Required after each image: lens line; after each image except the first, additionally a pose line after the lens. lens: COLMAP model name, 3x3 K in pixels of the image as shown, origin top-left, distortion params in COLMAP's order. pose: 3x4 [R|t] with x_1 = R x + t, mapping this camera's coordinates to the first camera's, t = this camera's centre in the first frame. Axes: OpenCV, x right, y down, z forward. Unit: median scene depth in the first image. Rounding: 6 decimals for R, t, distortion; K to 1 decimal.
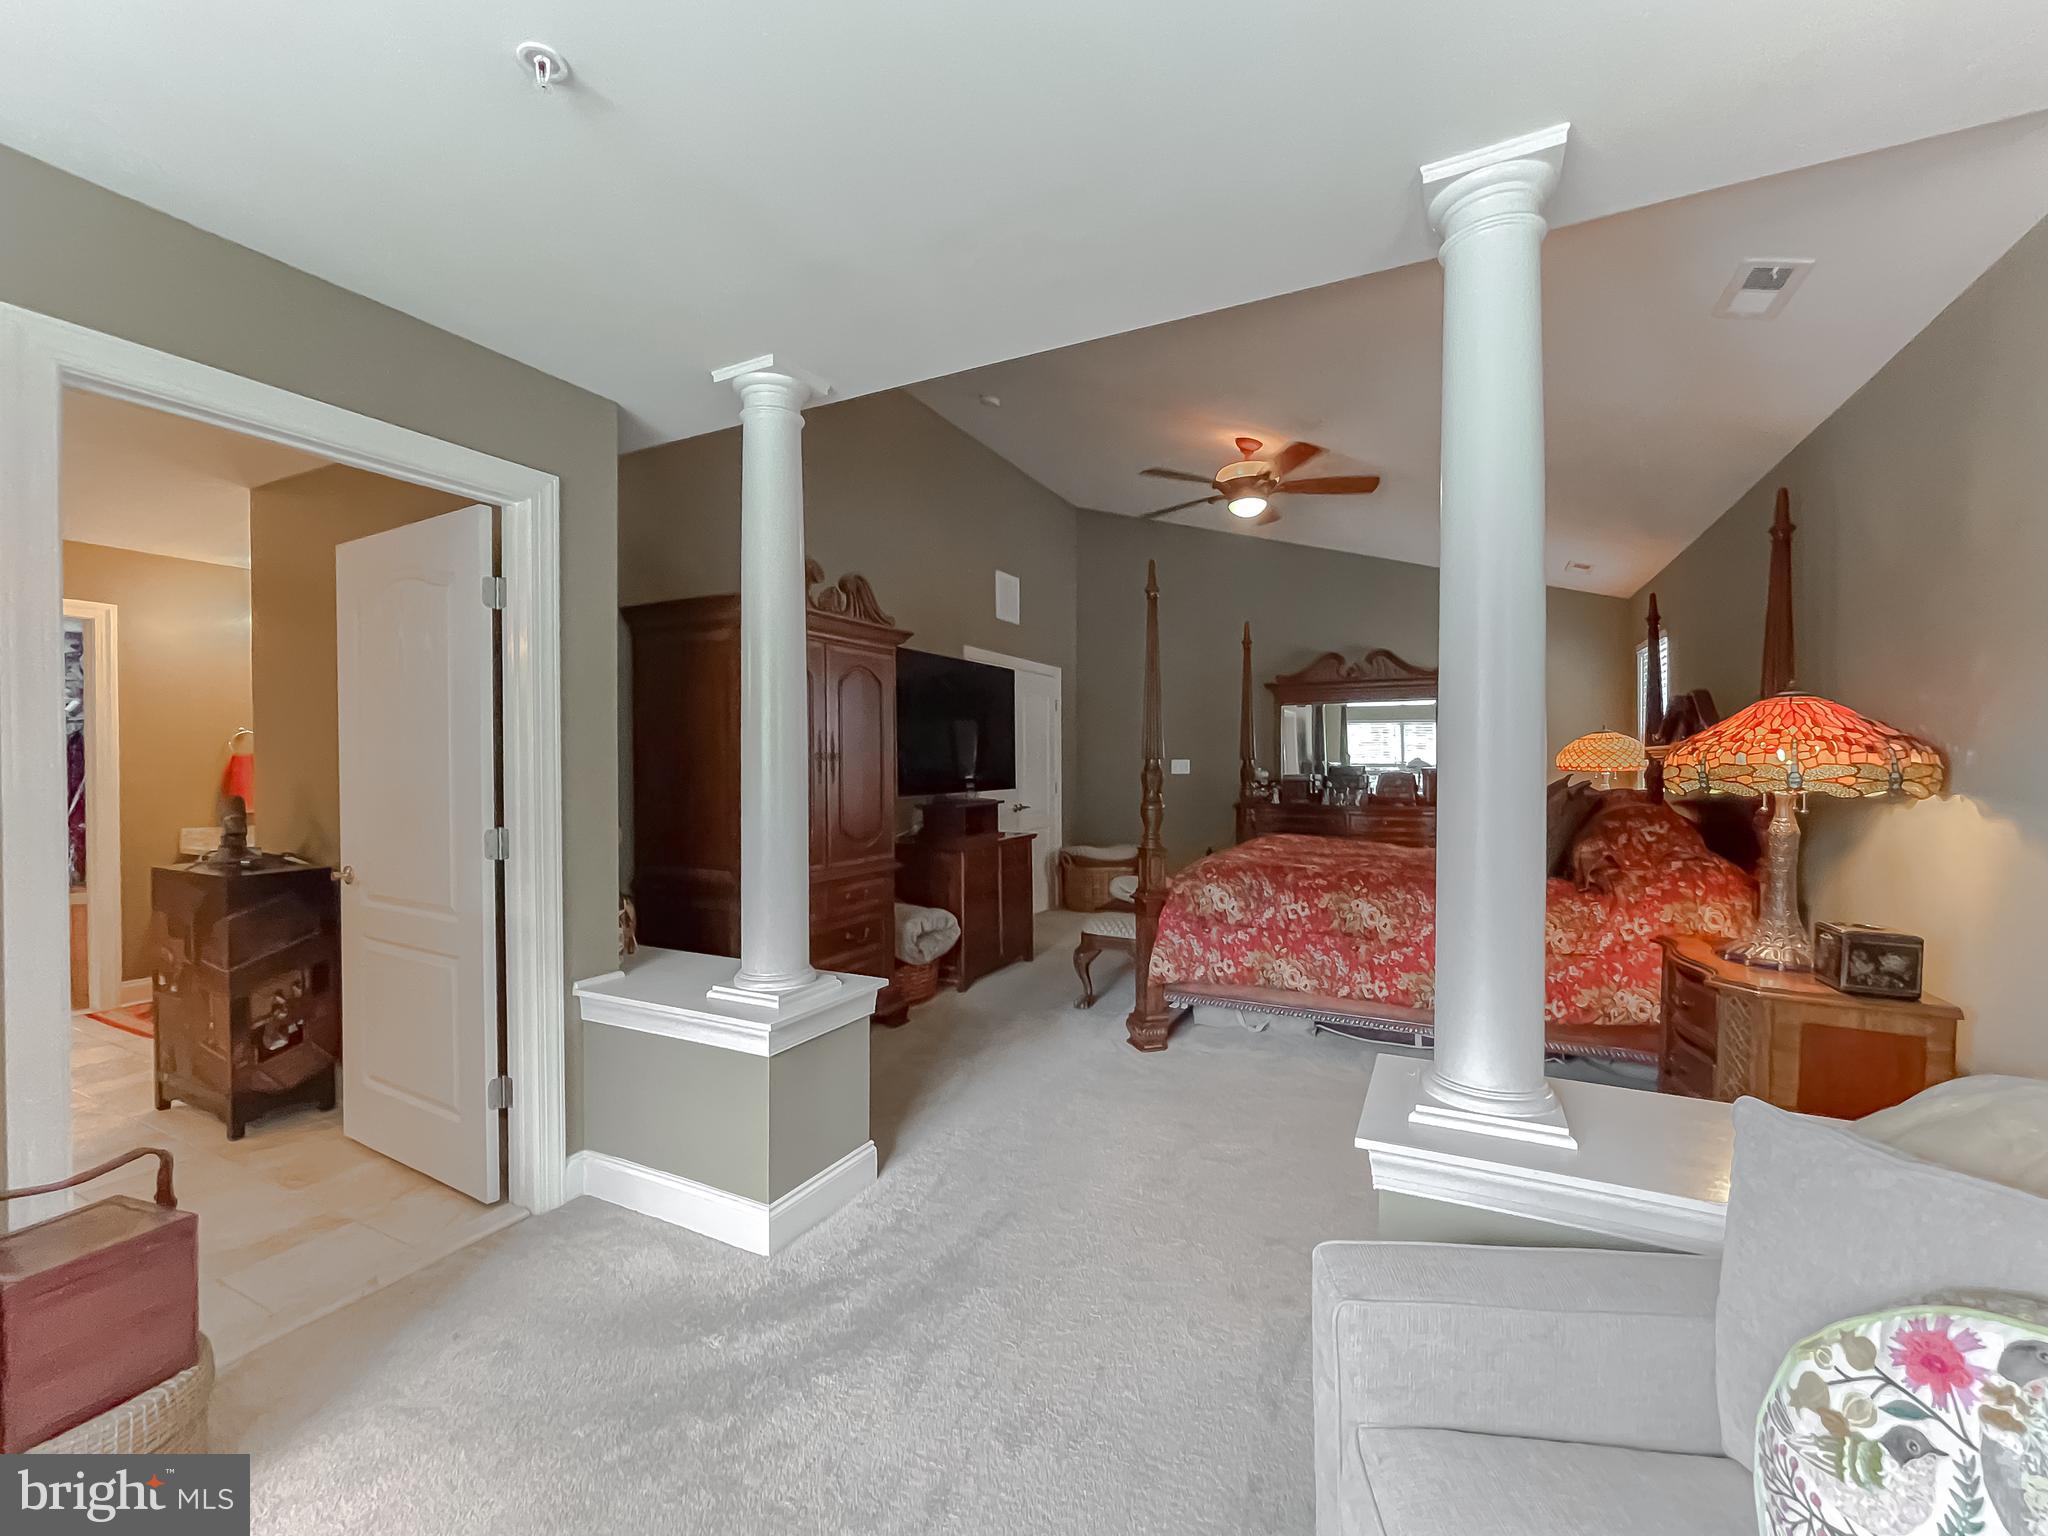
lens RADIAL K [[853.8, 0, 1009.7], [0, 853.8, 774.5], [0, 0, 1]] dist [-0.007089, 0.000642]
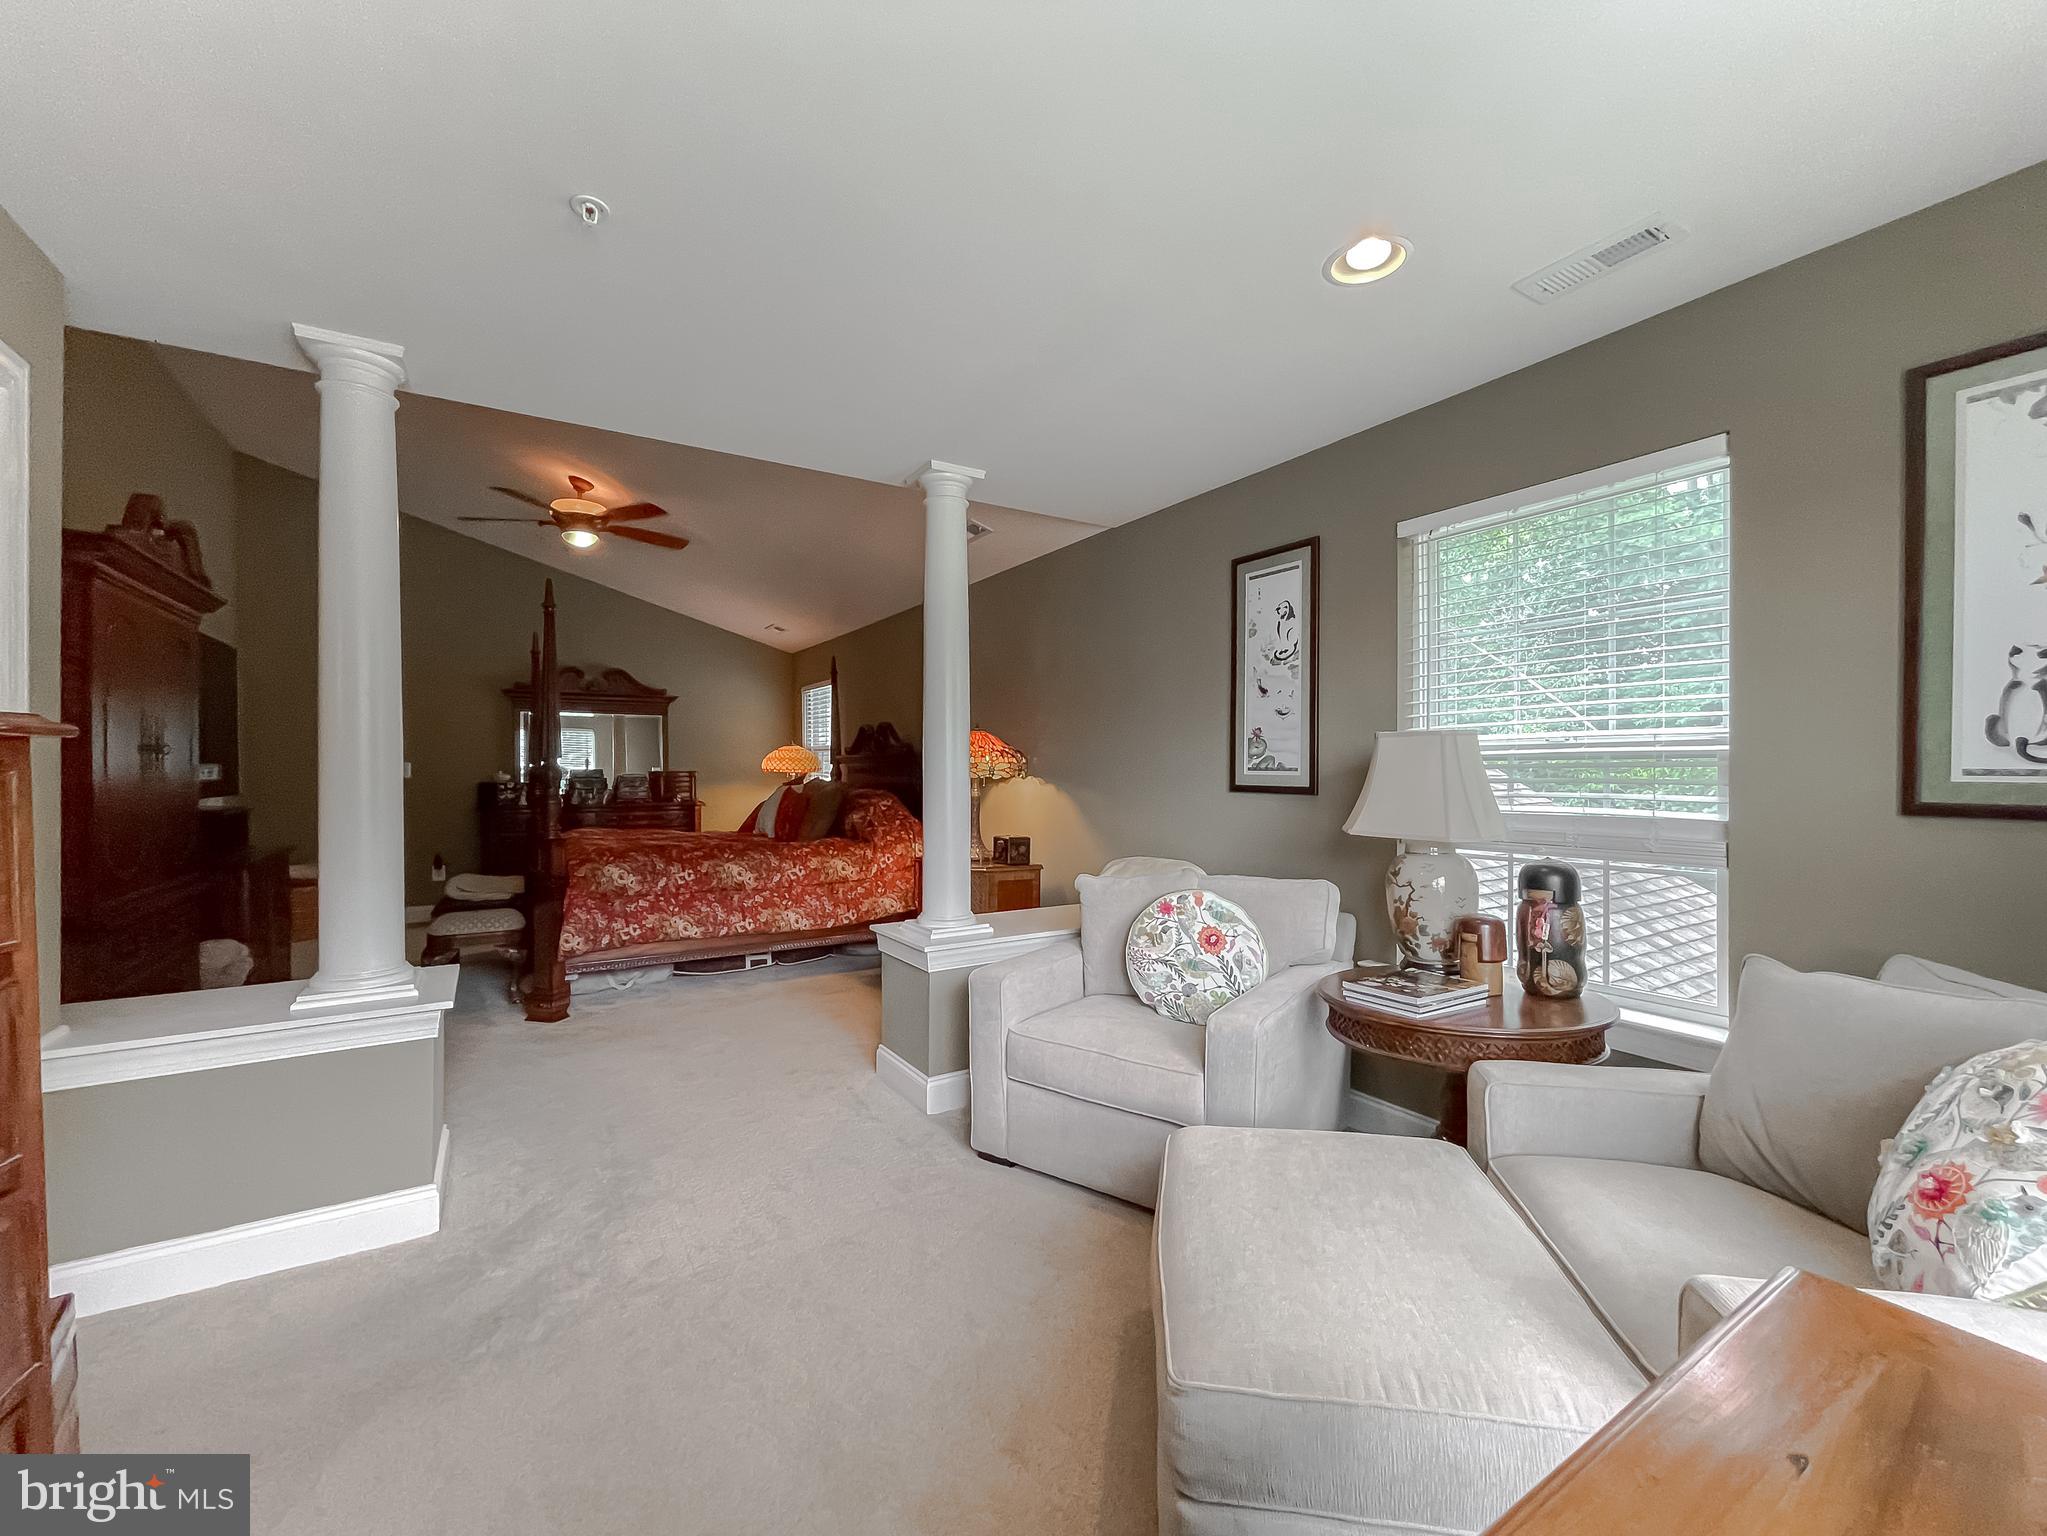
lens RADIAL K [[853.4, 0, 1004.4], [0, 853.4, 766.7], [0, 0, 1]] dist [-0.007089, 0.000642]
pose [[0.513087, 0.007497, 0.858304, -0.517920], [0.011919, 0.999803, -0.015858, 0.018700], [-0.858254, 0.018367, 0.512896, -0.078523]]
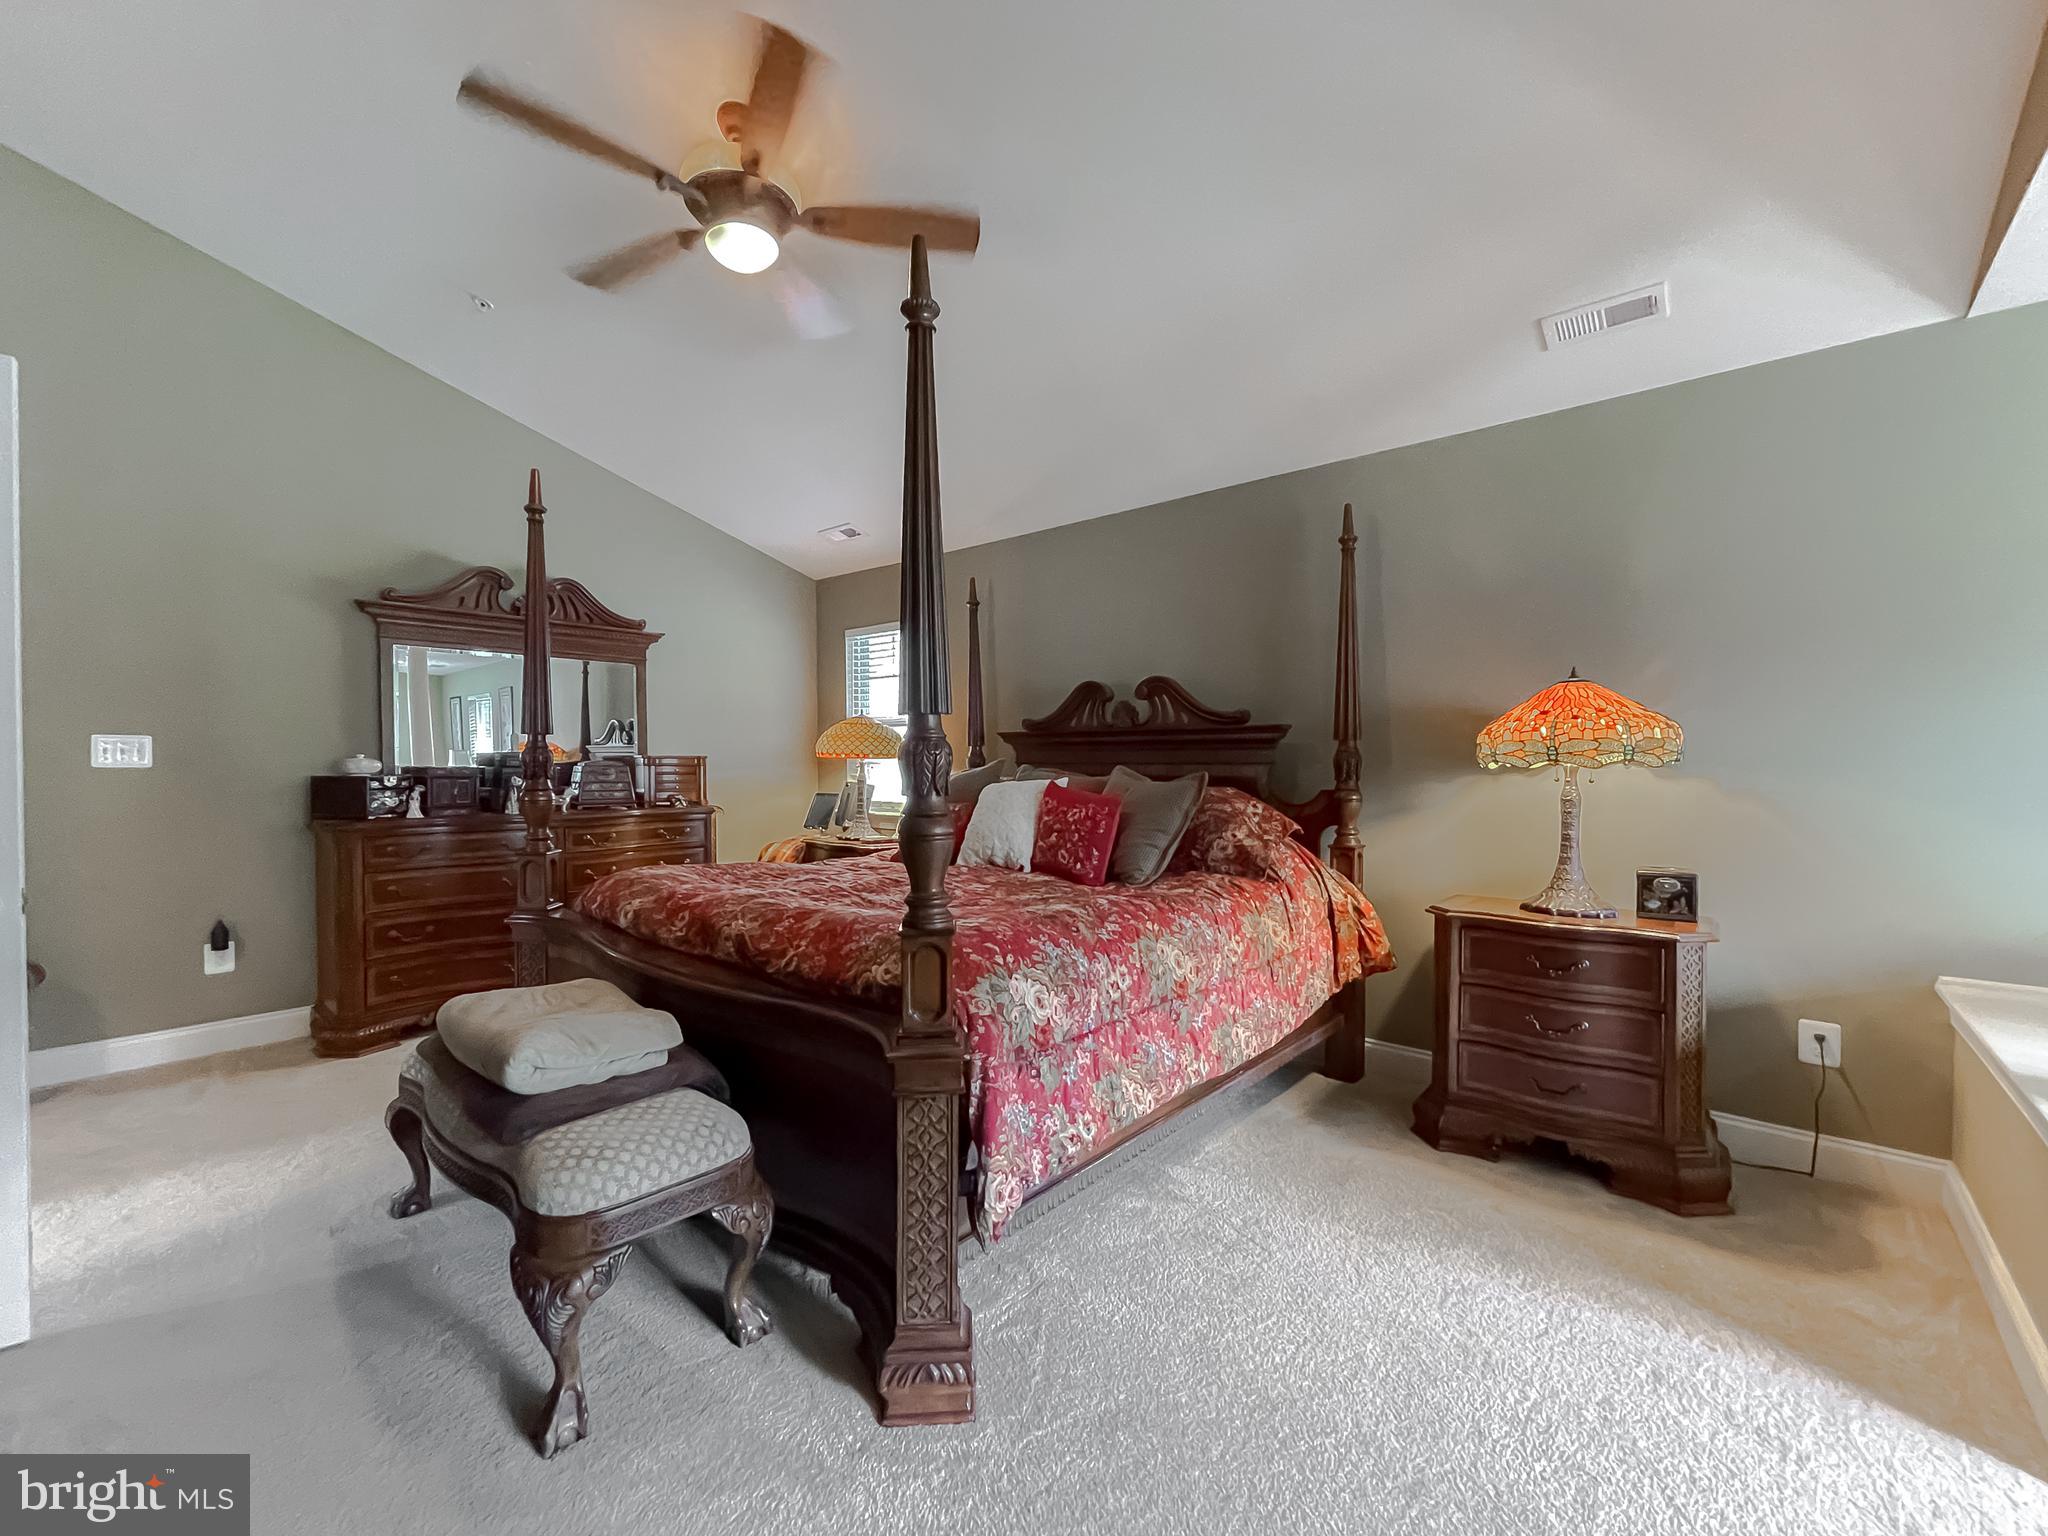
lens RADIAL K [[853.8, 0, 980.2], [0, 853.8, 775.3], [0, 0, 1]] dist [-0.007089, 0.000642]
pose [[0.238445, -0.010429, 0.971100, -0.251442], [0.012862, 0.999889, 0.007580, 0.010913], [-0.971071, 0.010682, 0.238553, 0.941520]]
